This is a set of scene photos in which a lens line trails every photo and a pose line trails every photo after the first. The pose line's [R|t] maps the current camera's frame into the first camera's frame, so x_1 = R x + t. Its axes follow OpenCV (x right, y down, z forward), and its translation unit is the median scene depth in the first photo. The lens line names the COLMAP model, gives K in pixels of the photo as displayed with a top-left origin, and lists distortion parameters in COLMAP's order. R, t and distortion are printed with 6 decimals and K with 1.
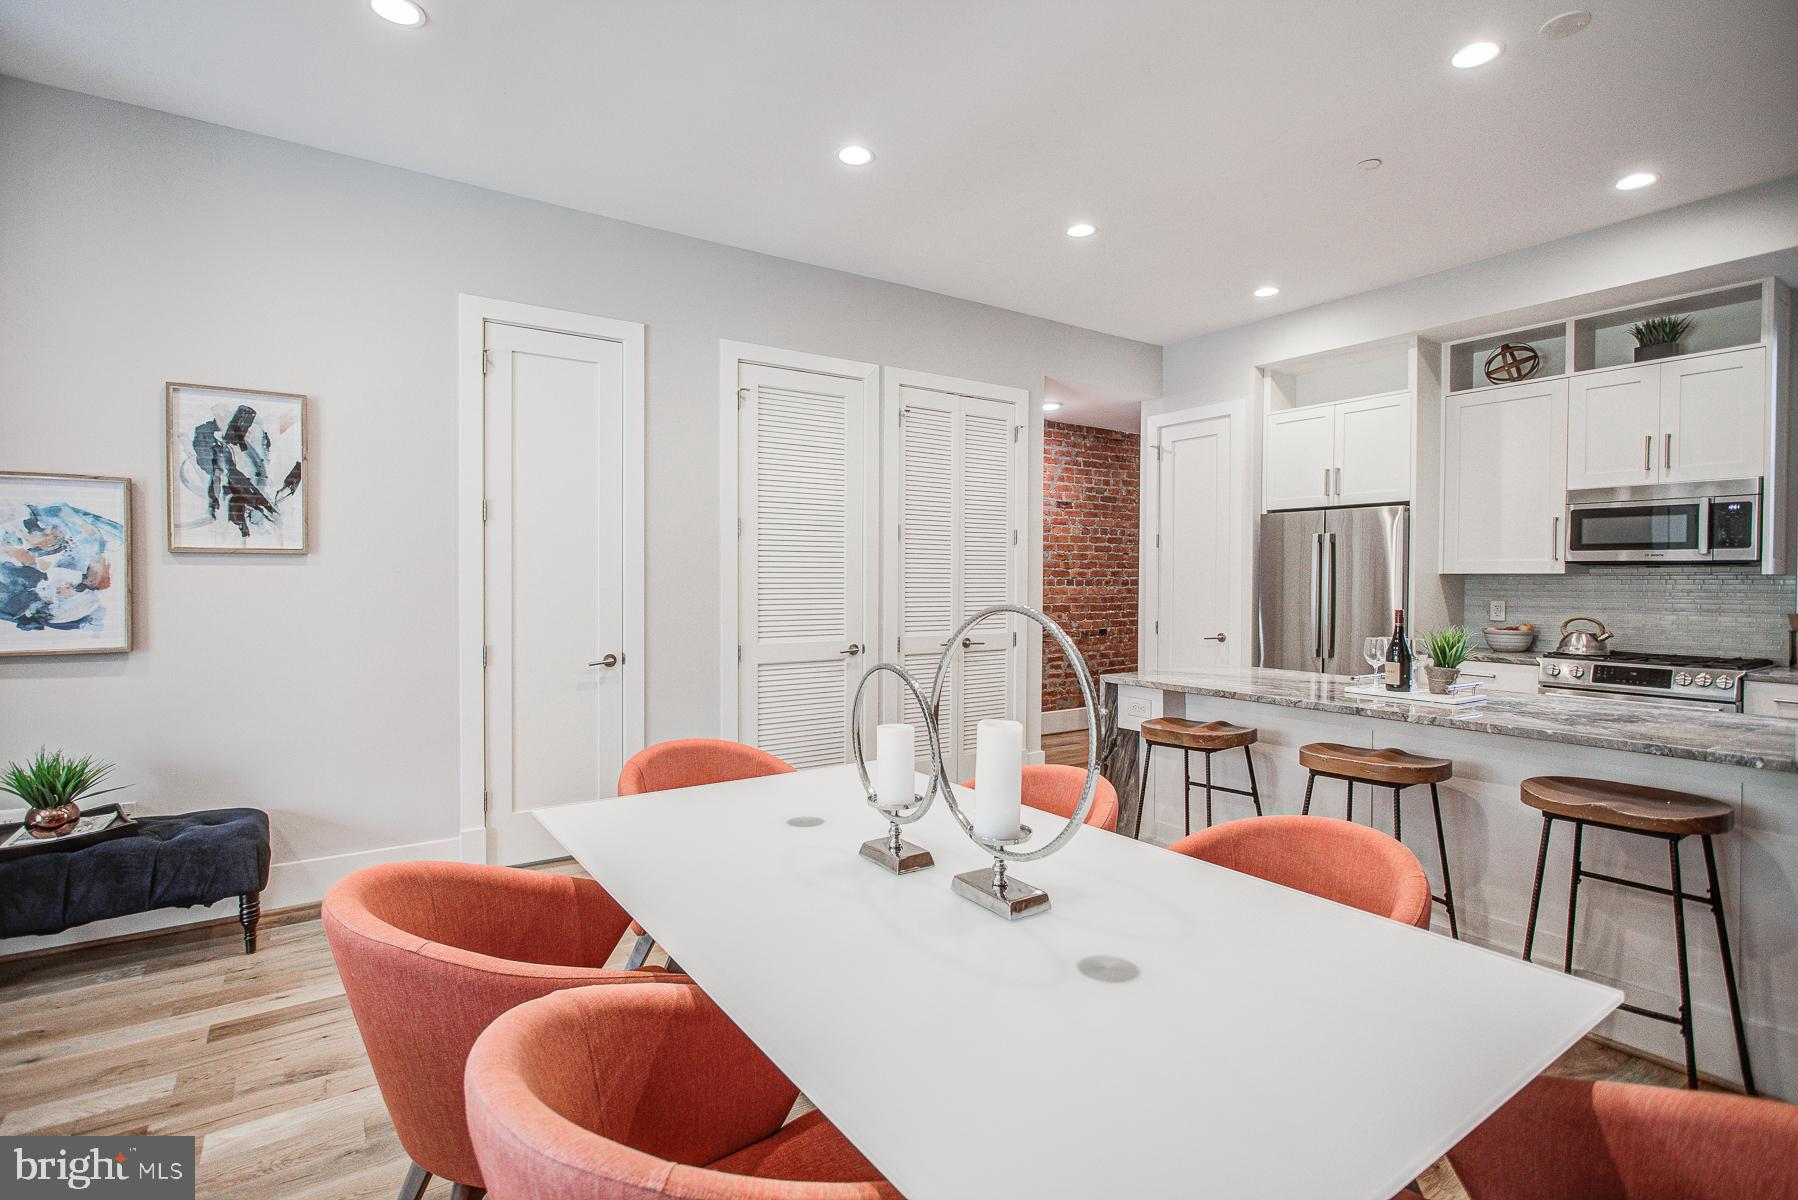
lens RADIAL K [[853.6, 0, 897.2], [0, 853.6, 589.8], [0, 0, 1]] dist [-0.009811, 0.004513]
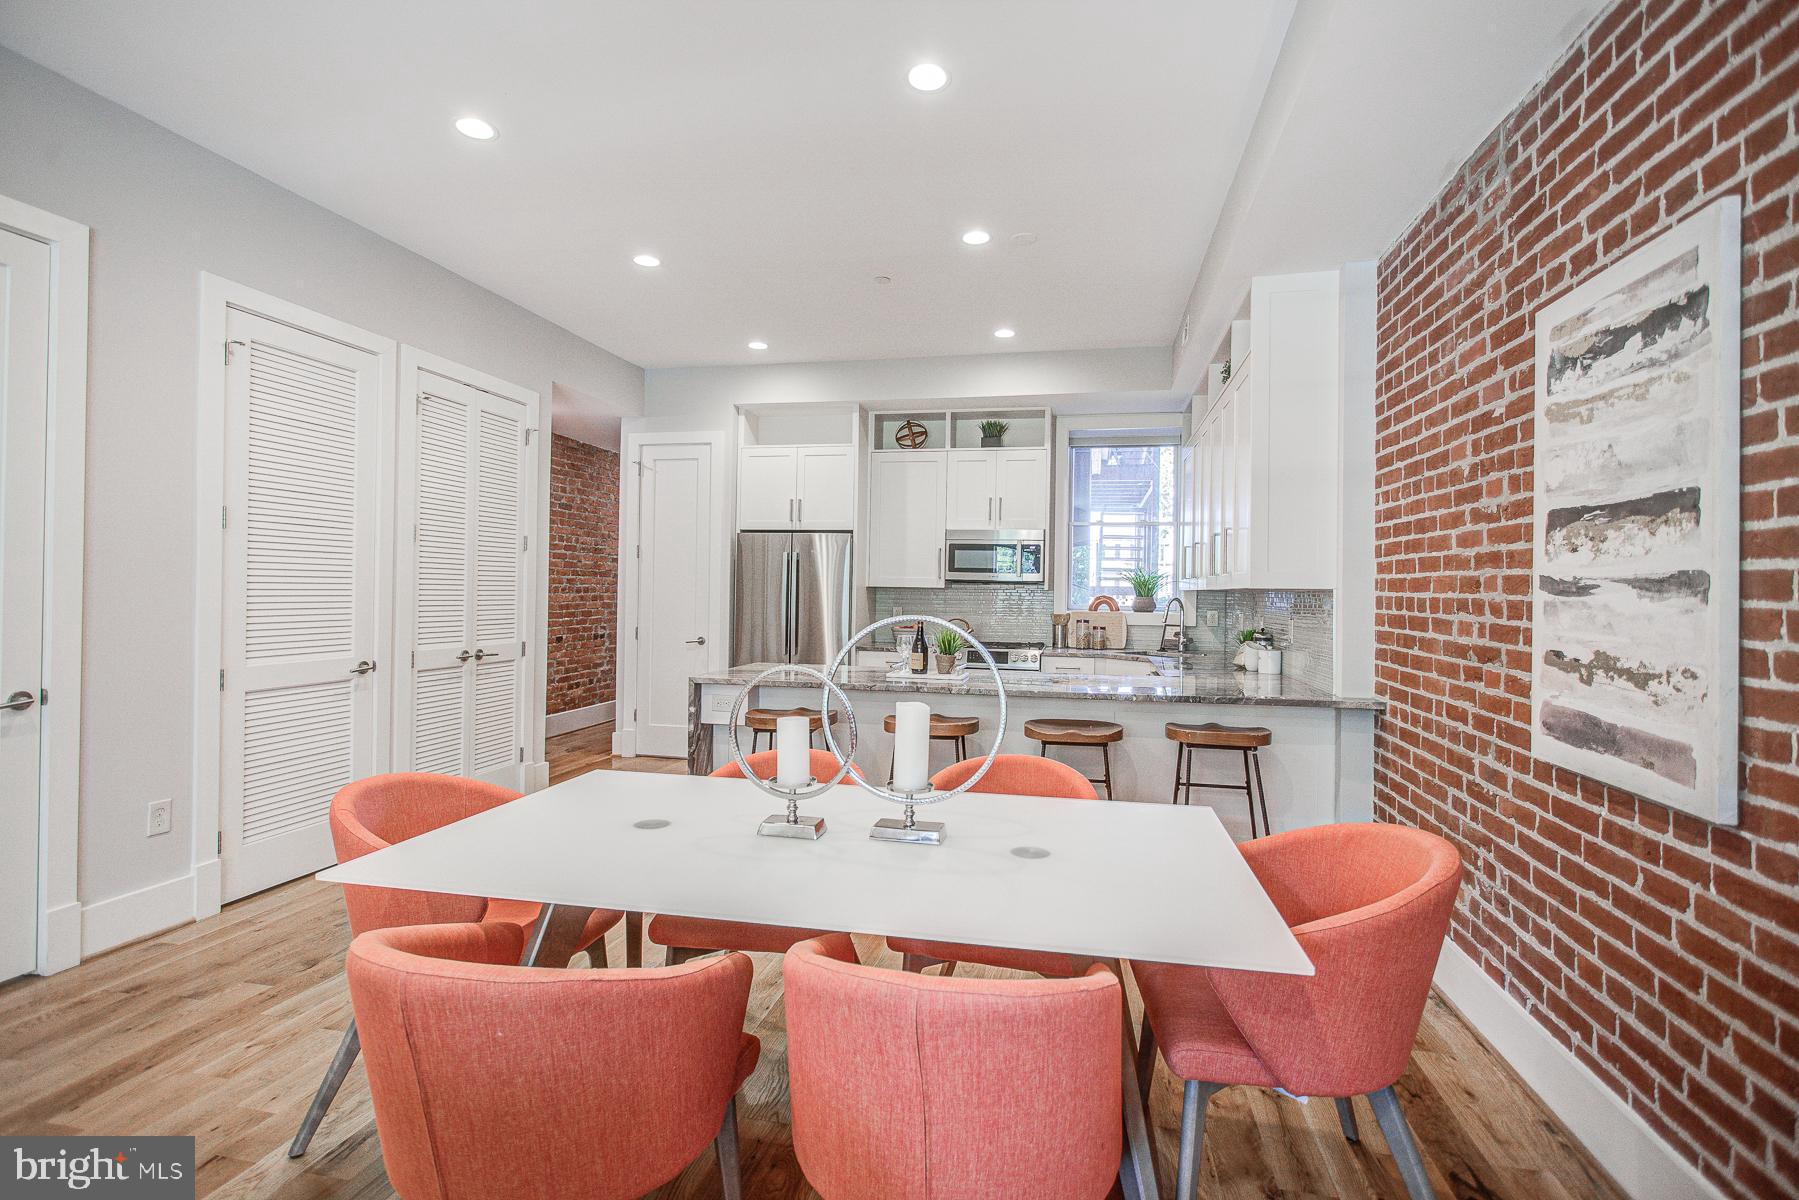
lens RADIAL K [[854.1, 0, 897.7], [0, 854.1, 589.8], [0, 0, 1]] dist [-0.009811, 0.004513]
pose [[0.724546, 0.009026, 0.689167, -0.296202], [-0.004735, 0.999956, -0.008119, -0.004254], [-0.689210, 0.002620, 0.724557, 0.016259]]
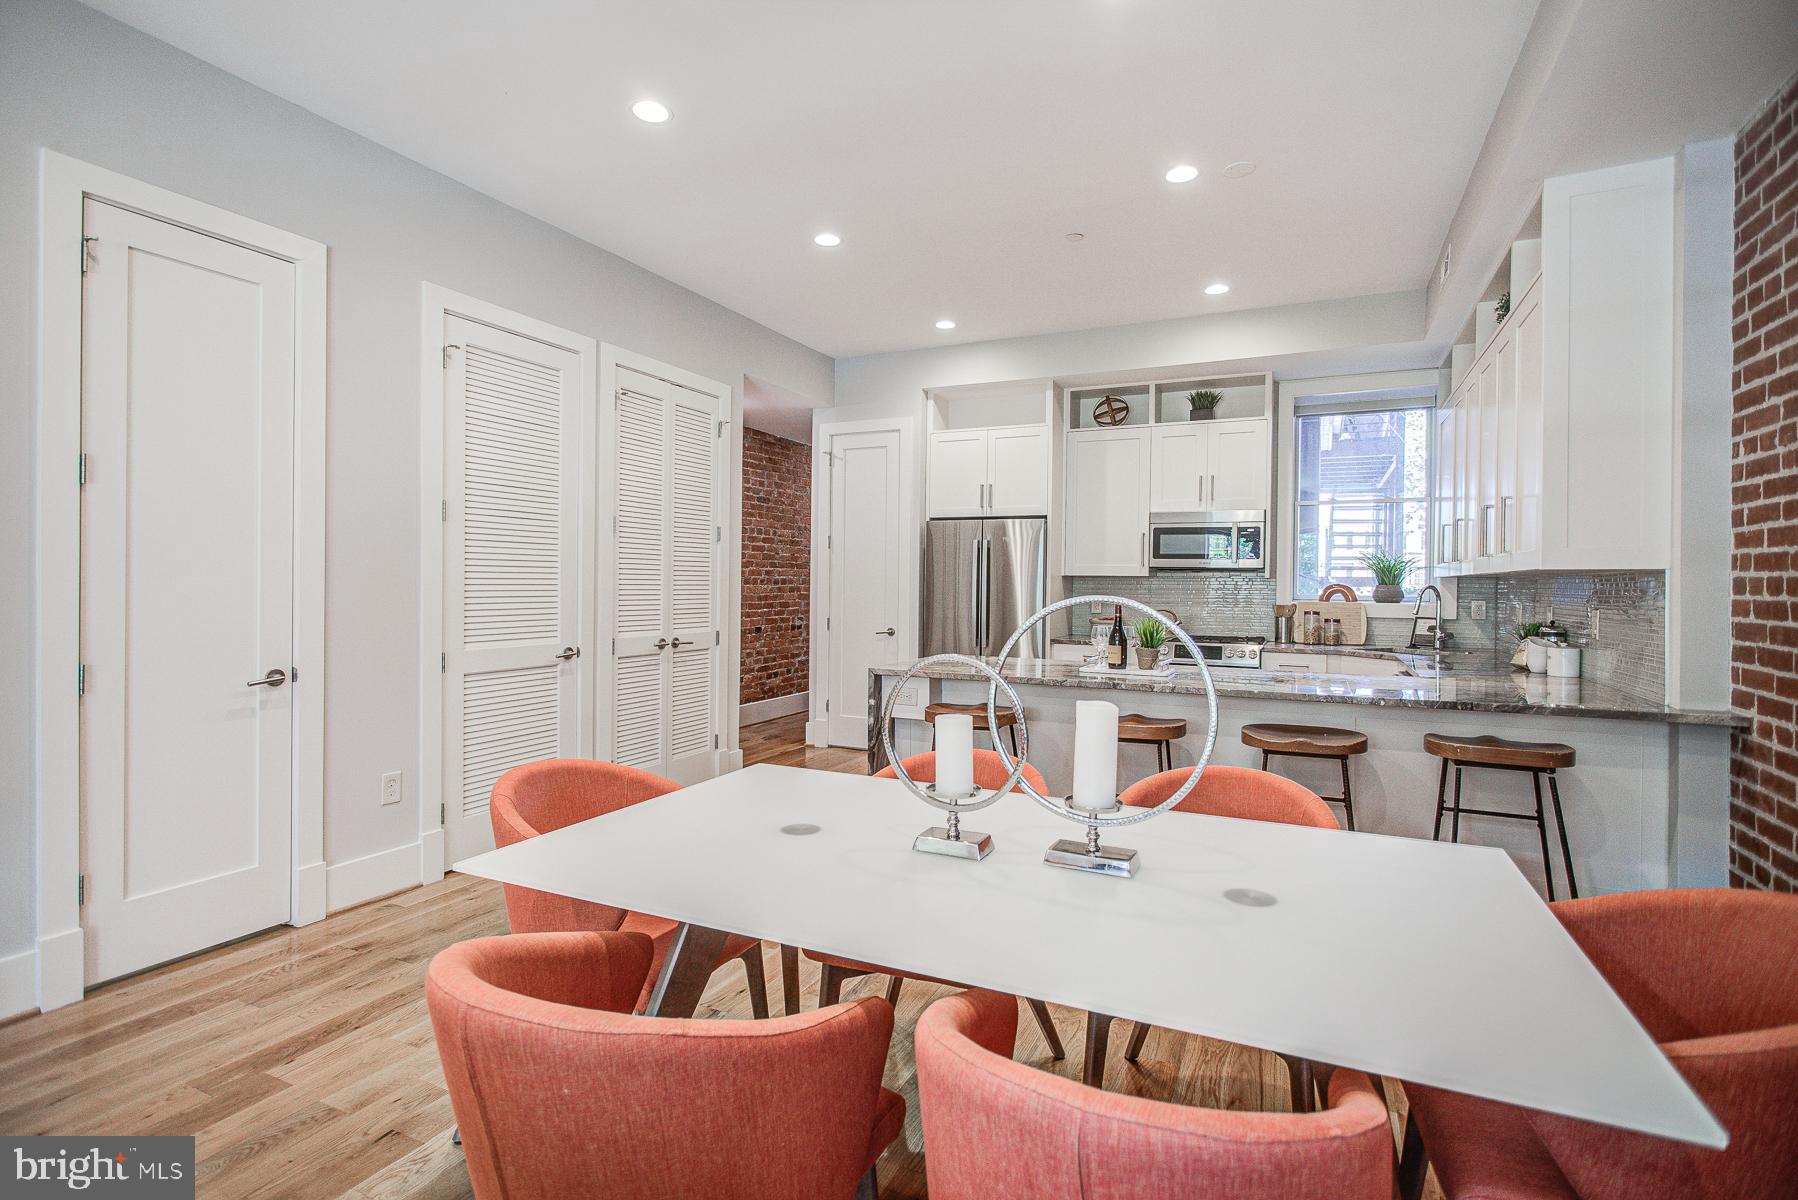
lens RADIAL K [[853.6, 0, 897.2], [0, 853.6, 589.8], [0, 0, 1]] dist [-0.009811, 0.004513]
pose [[0.865800, 0.001708, 0.500386, -0.235187], [-0.001560, 0.999999, -0.000714, 0.003947], [-0.500387, -0.000162, 0.865802, 0.064000]]
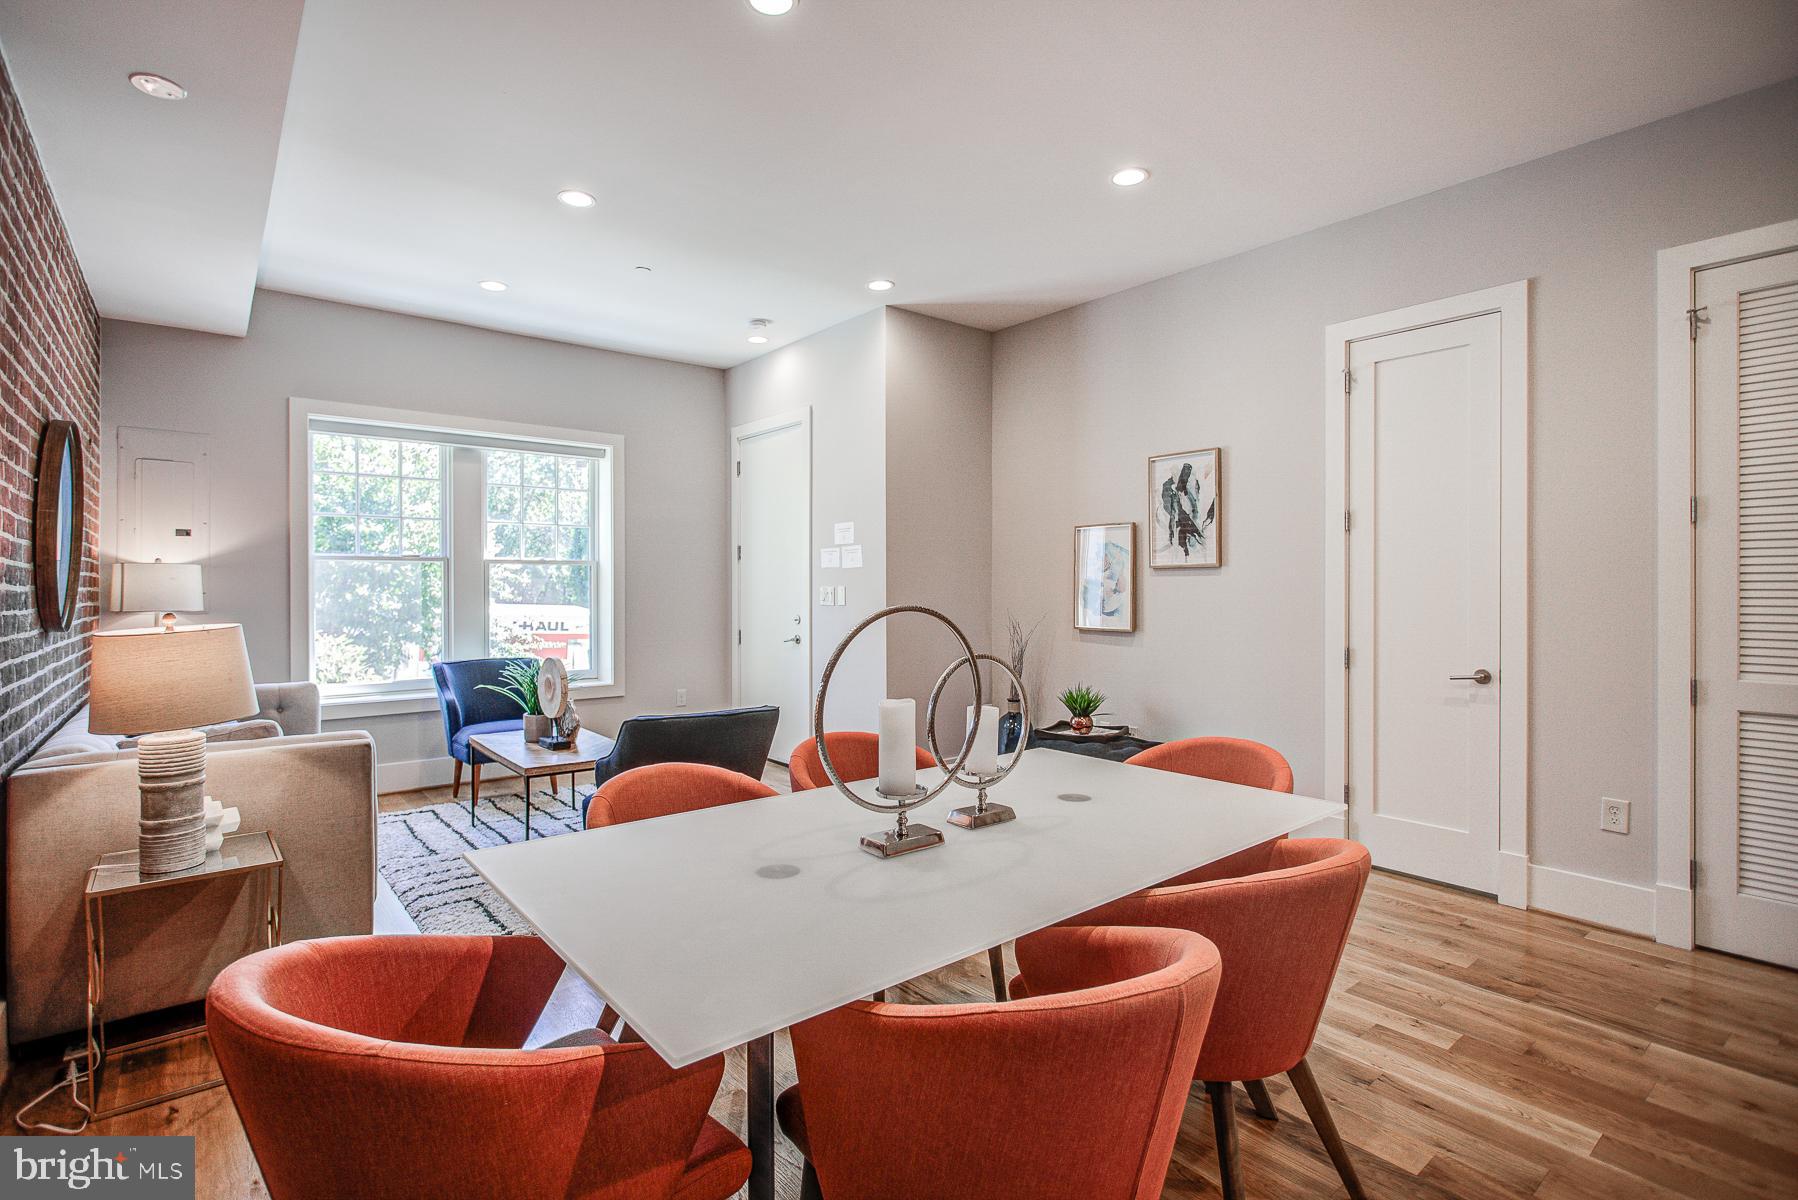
lens RADIAL K [[855.6, 0, 894.8], [0, 855.6, 594.5], [0, 0, 1]] dist [-0.030700, 0.016318]
pose [[0.085796, 0.008007, -0.996281, 0.481316], [-0.010025, 0.999924, 0.007173, -0.003080], [0.996262, 0.009372, 0.085870, 0.315690]]
